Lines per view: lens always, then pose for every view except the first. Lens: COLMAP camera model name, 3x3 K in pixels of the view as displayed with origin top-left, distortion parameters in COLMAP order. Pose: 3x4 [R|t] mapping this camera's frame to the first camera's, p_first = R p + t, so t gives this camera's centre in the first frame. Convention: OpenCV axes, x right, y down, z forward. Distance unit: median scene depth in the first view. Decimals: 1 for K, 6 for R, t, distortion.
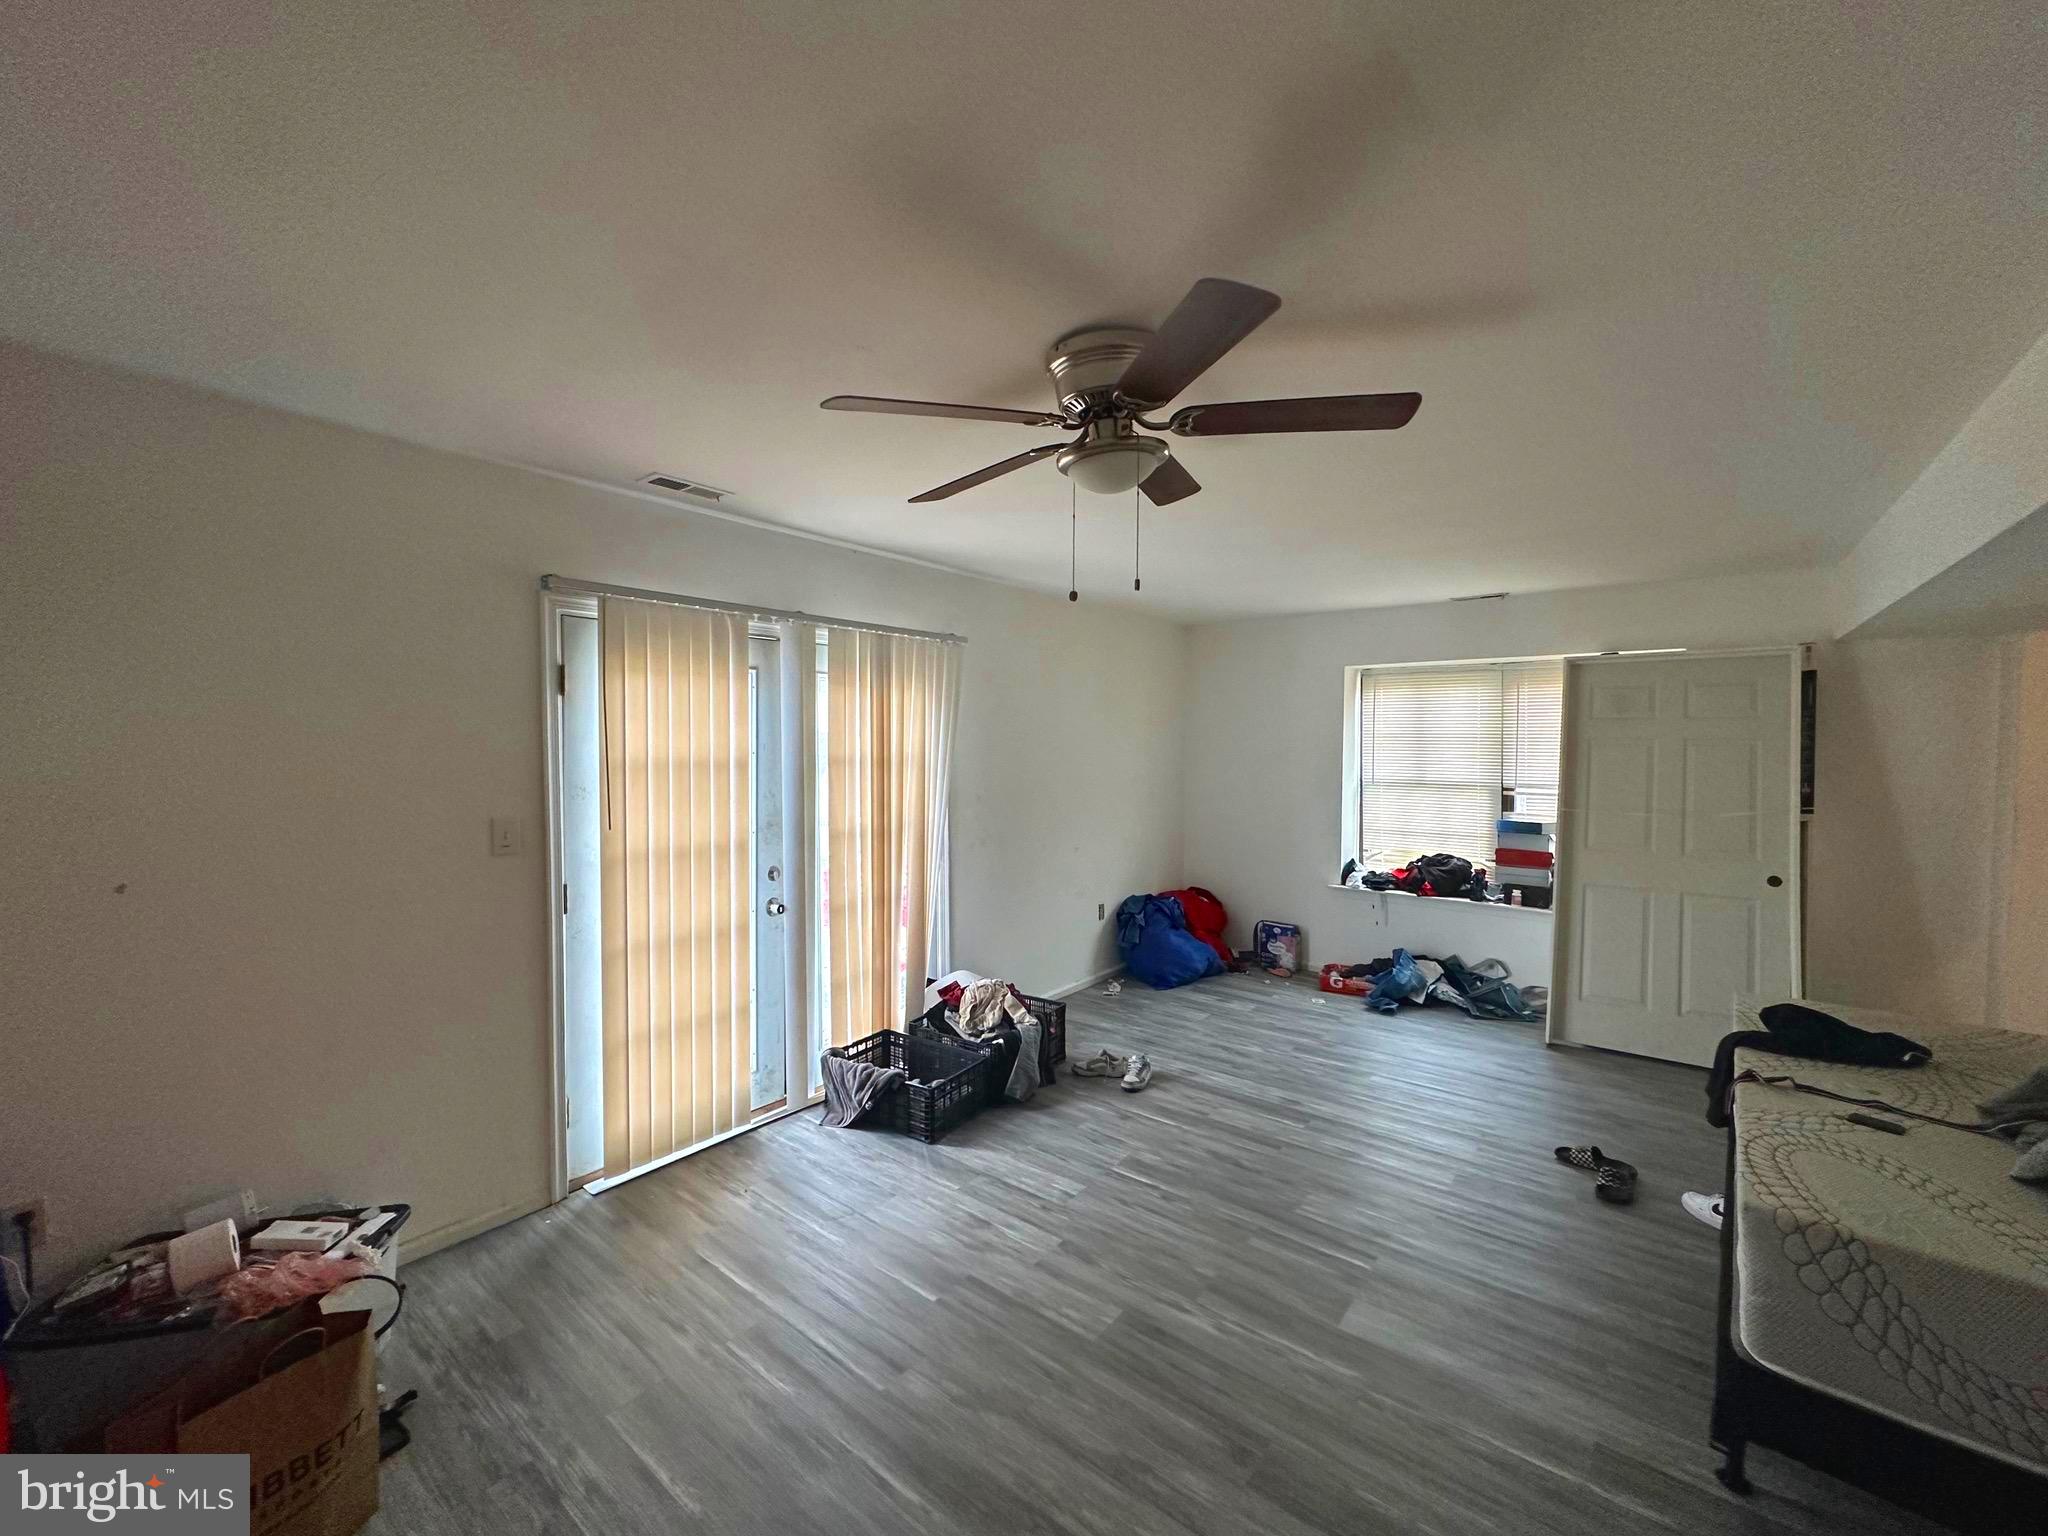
lens RADIAL K [[810.3, 0, 1019.3], [0, 810.3, 765.5], [0, 0, 1]] dist [-0.002208, -0.000016]
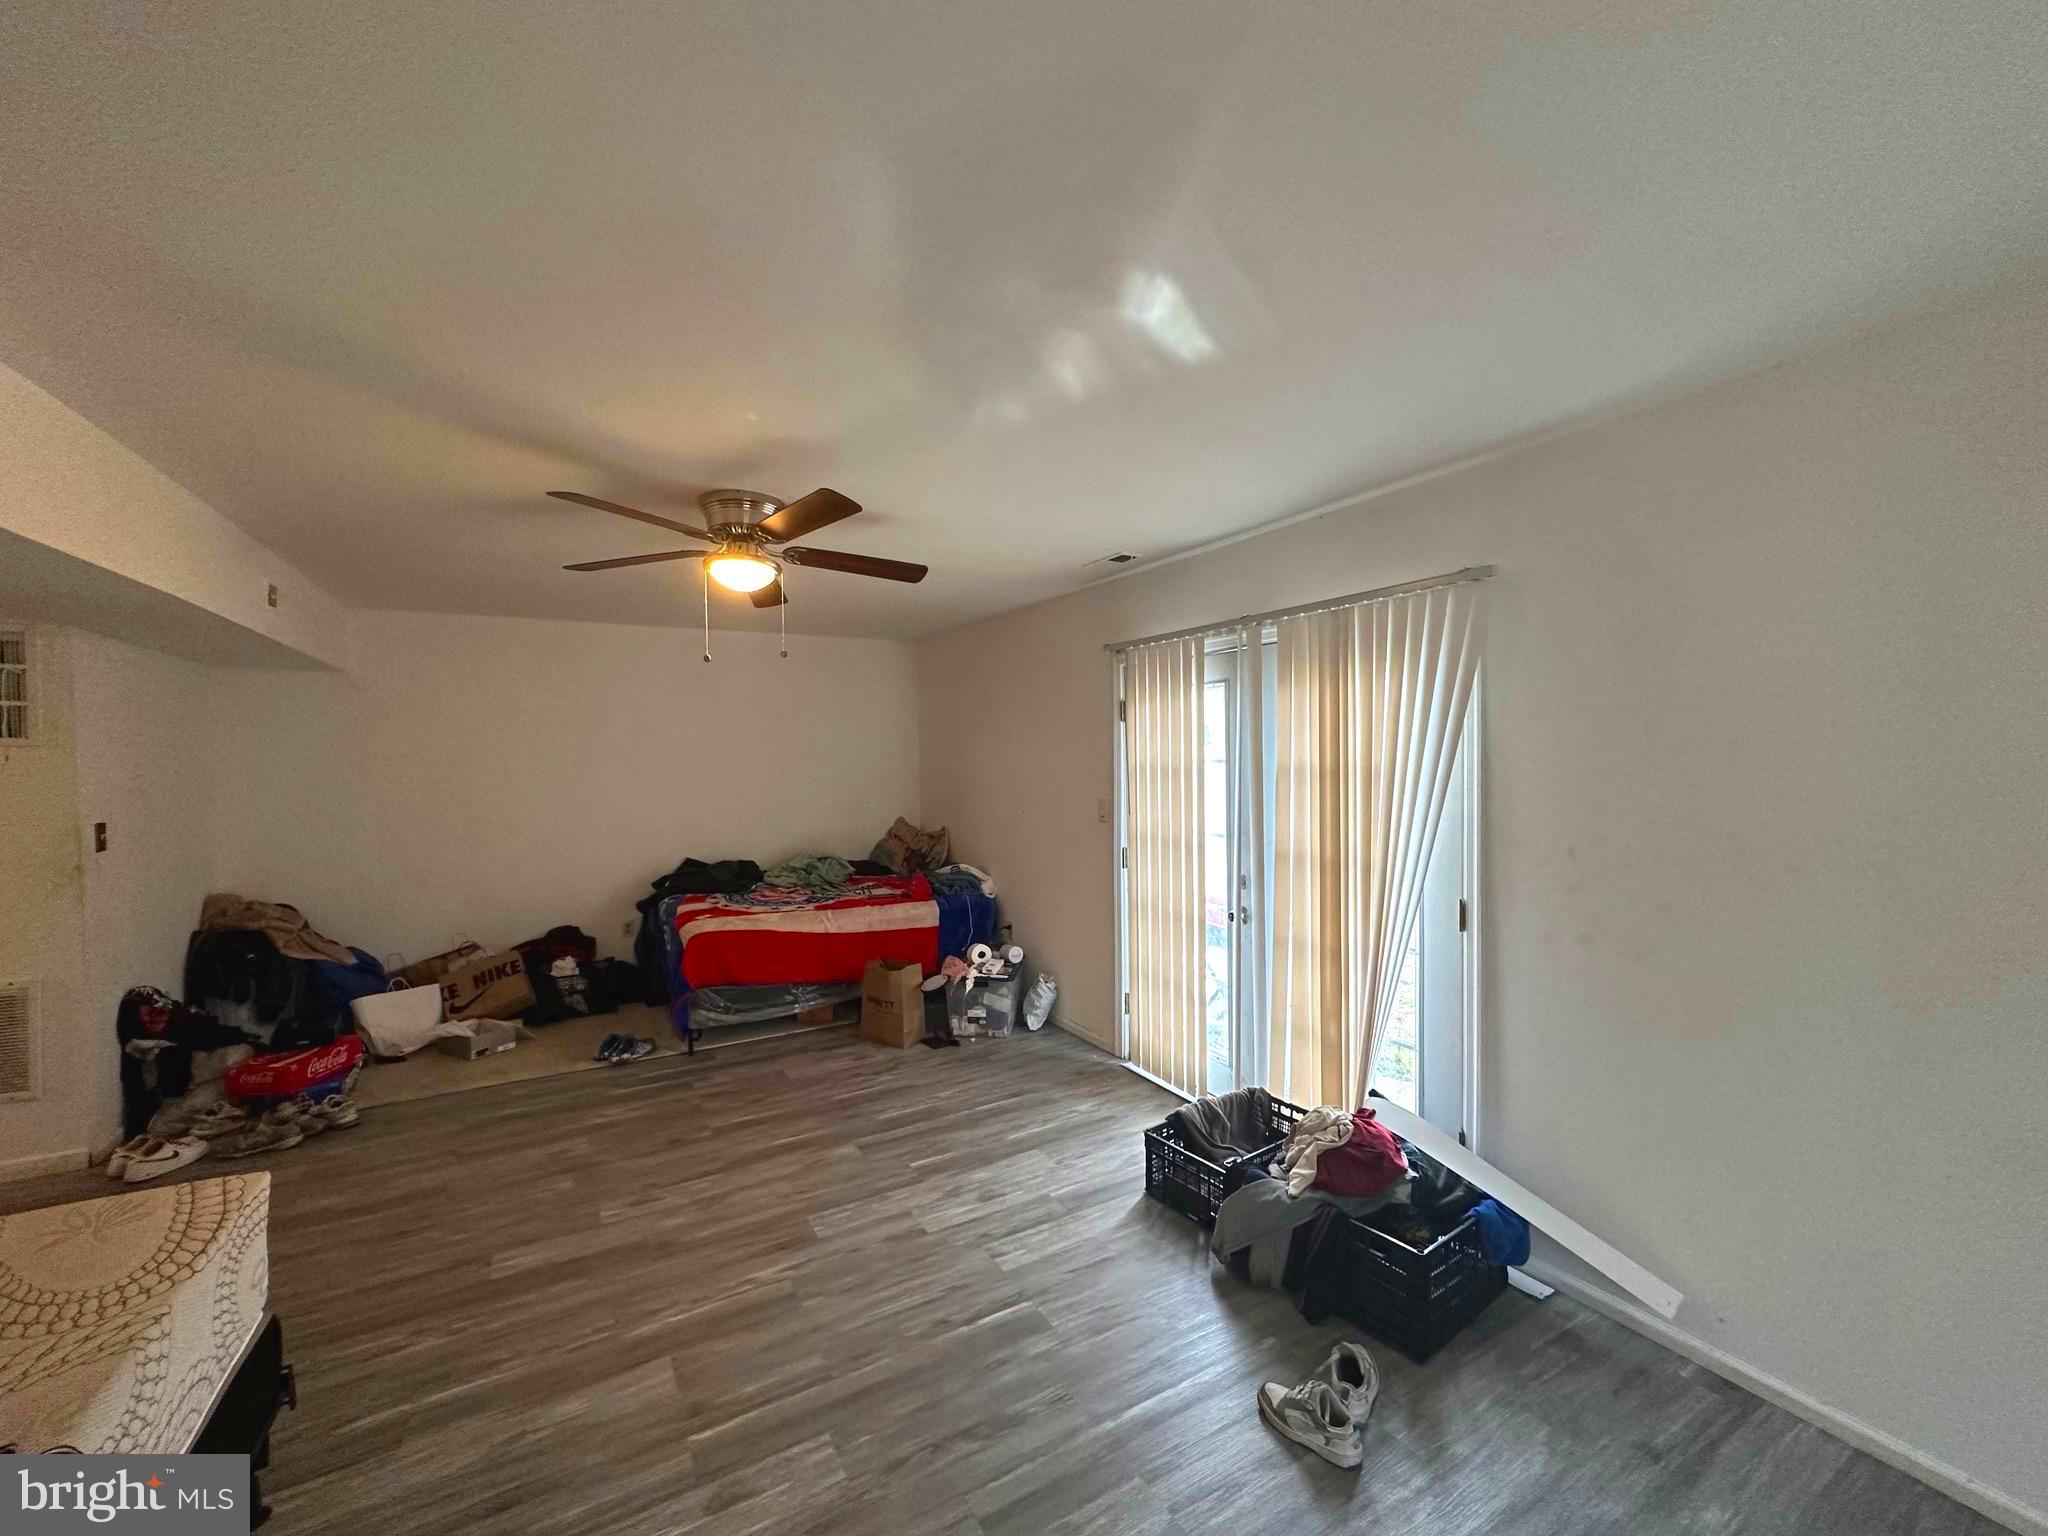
lens RADIAL K [[810.3, 0, 1021.3], [0, 810.3, 759.6], [0, 0, 1]] dist [-0.002208, -0.000016]
pose [[-0.357007, 0.006955, -0.934076, 0.906035], [-0.018839, 0.999715, 0.014644, -0.033431], [0.933912, 0.022825, -0.356774, 1.363572]]
